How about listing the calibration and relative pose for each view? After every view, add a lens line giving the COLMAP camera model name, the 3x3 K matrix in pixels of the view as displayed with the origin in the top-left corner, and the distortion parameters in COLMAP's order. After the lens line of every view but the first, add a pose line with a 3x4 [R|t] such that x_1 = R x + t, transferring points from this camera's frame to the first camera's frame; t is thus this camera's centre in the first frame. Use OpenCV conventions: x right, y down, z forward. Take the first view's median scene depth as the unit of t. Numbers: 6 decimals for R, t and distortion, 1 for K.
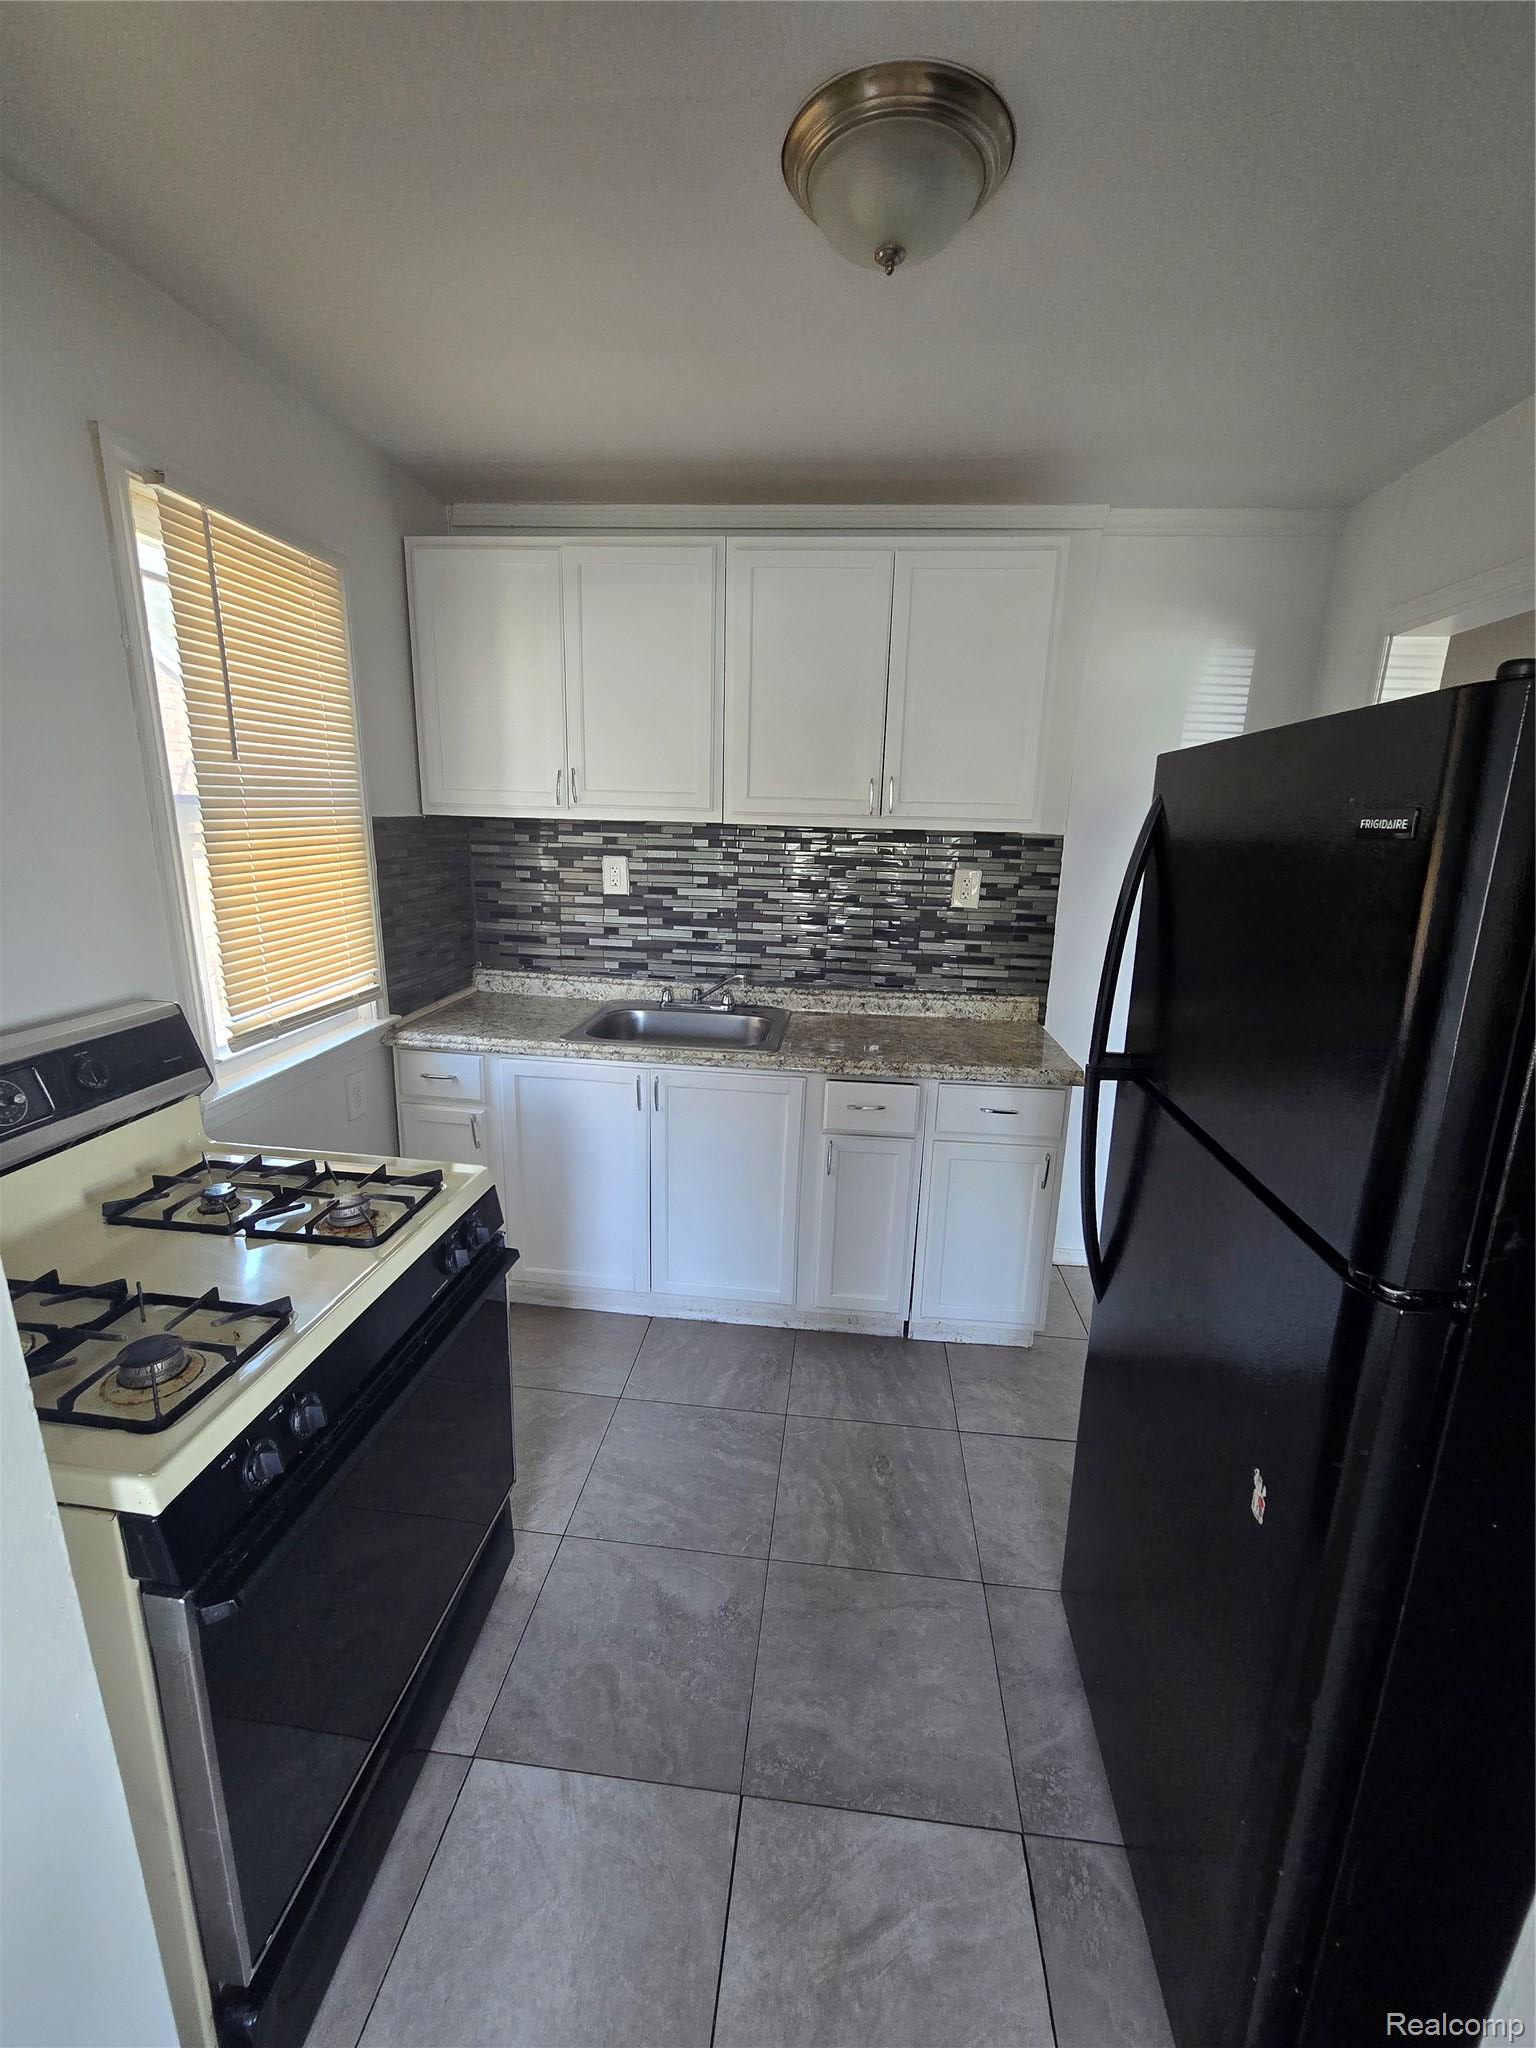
lens RADIAL K [[844.0, 0, 771.2], [0, 844.0, 1026.0], [0, 0, 1]] dist [-0.003533, 0.002005]
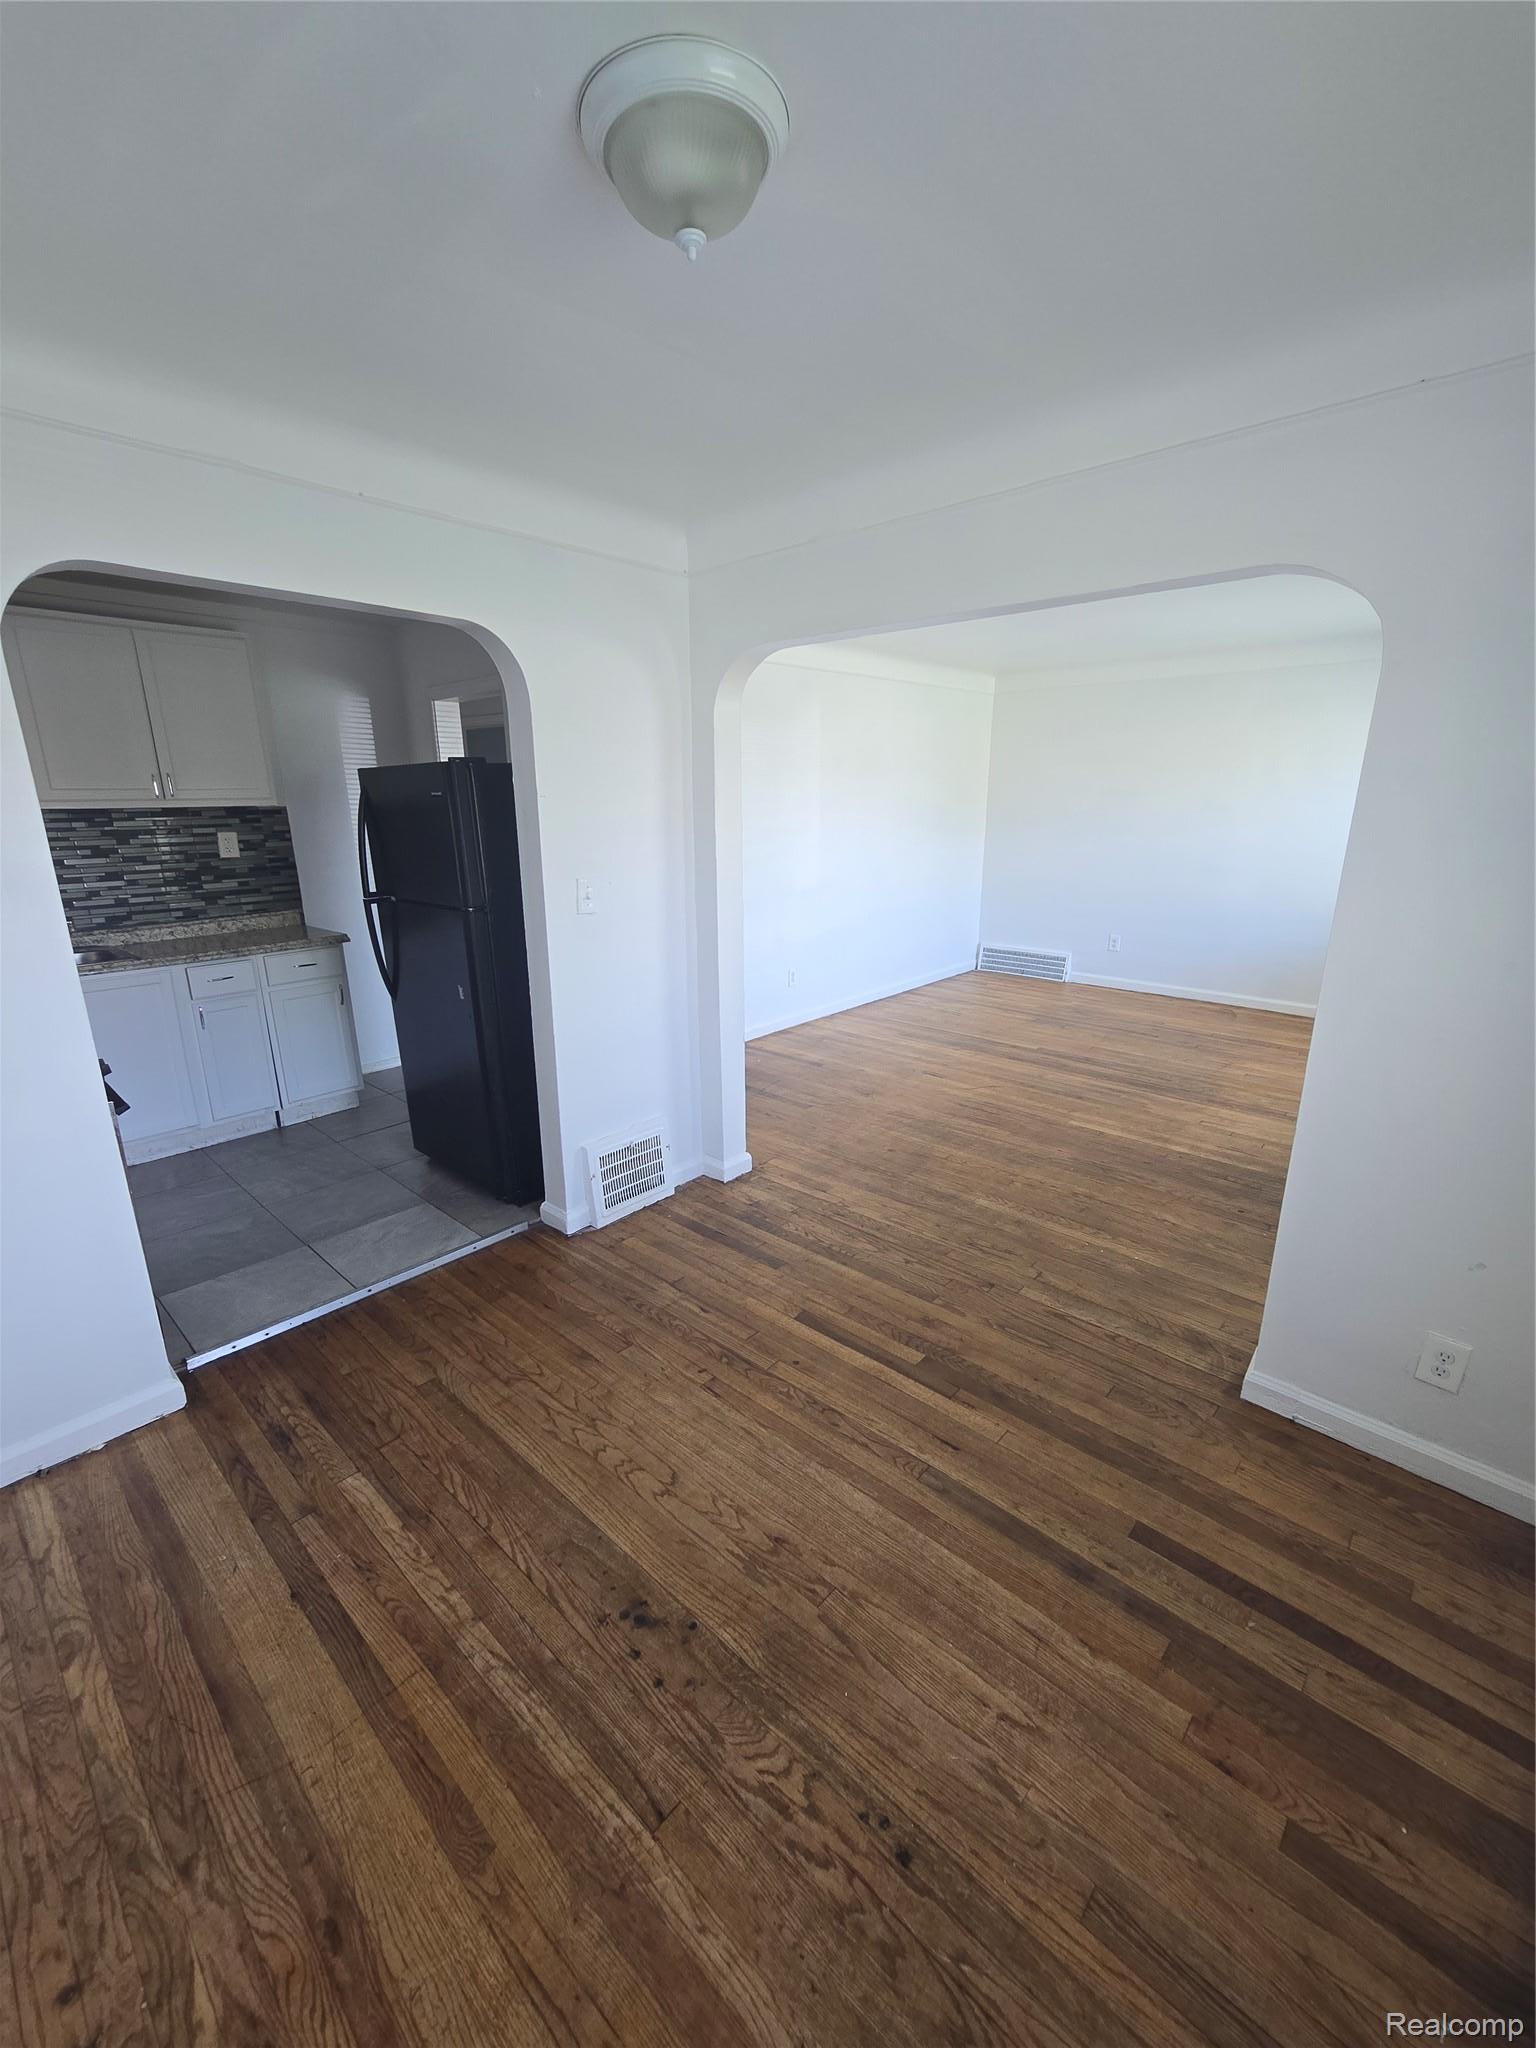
lens RADIAL K [[844.0, 0, 777.5], [0, 844.0, 1028.9], [0, 0, 1]] dist [-0.003533, 0.002005]
pose [[0.594010, -0.247723, 0.765366, -0.502729], [0.218142, 0.965361, 0.143153, 0.184421], [-0.774316, 0.081924, 0.627473, -0.821001]]
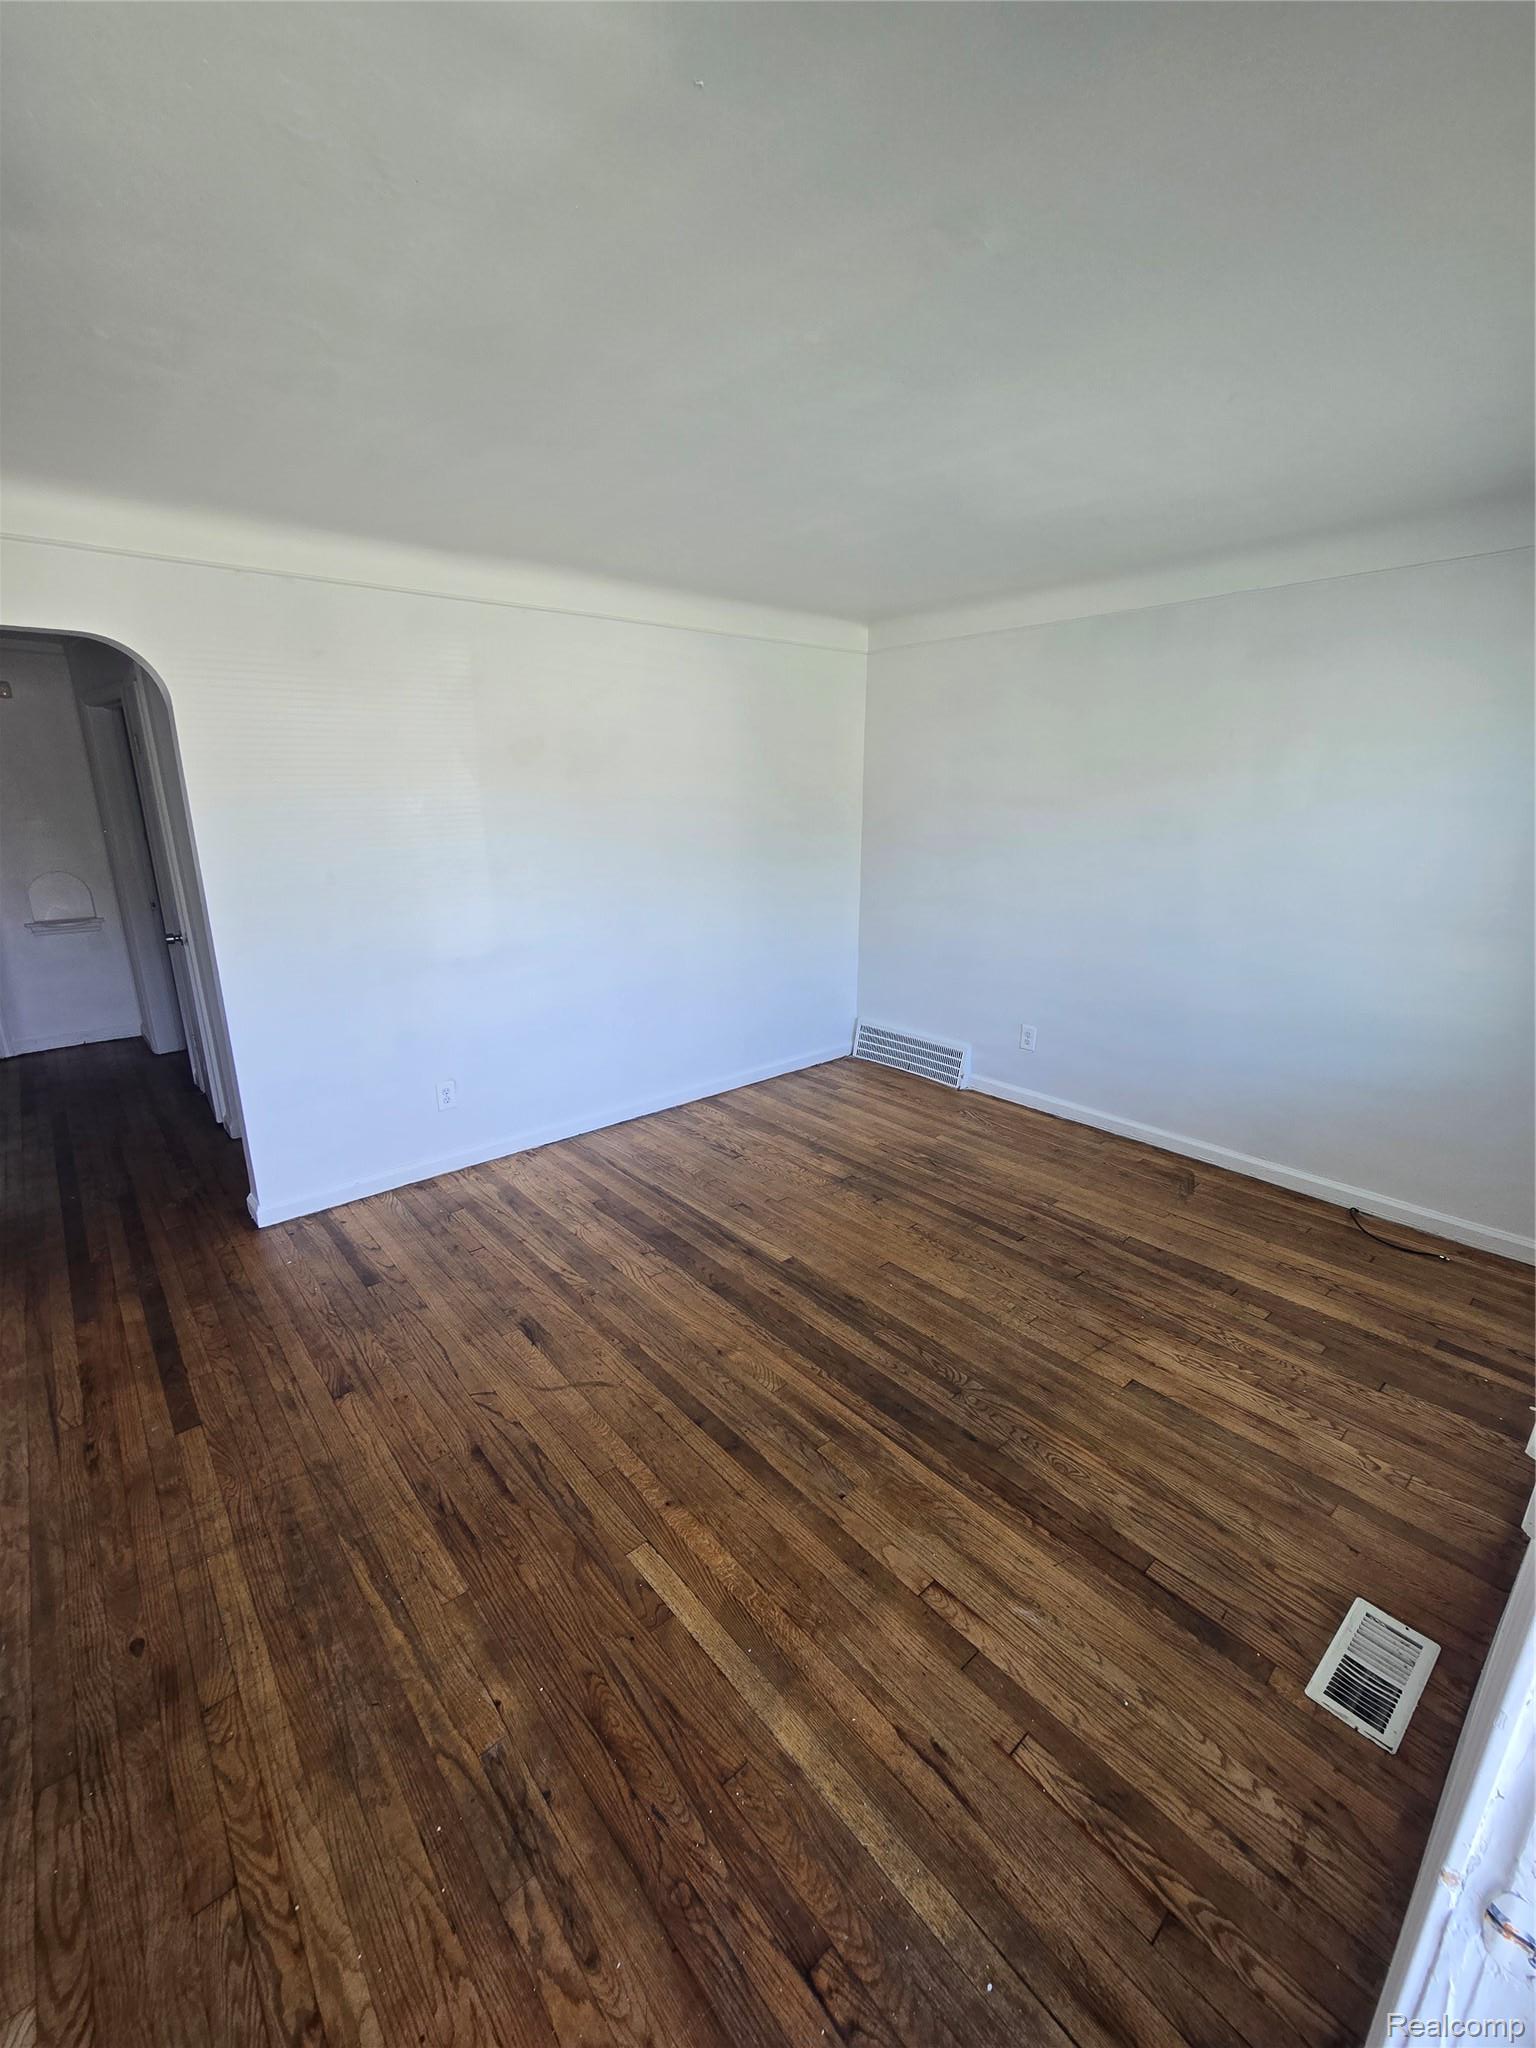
lens RADIAL K [[844.0, 0, 780.7], [0, 844.0, 1028.1], [0, 0, 1]] dist [-0.003533, 0.002005]
pose [[0.680567, -0.225520, 0.697115, 0.808522], [0.194104, 0.972951, 0.125259, 0.206194], [-0.706507, 0.050066, 0.705932, -0.852661]]
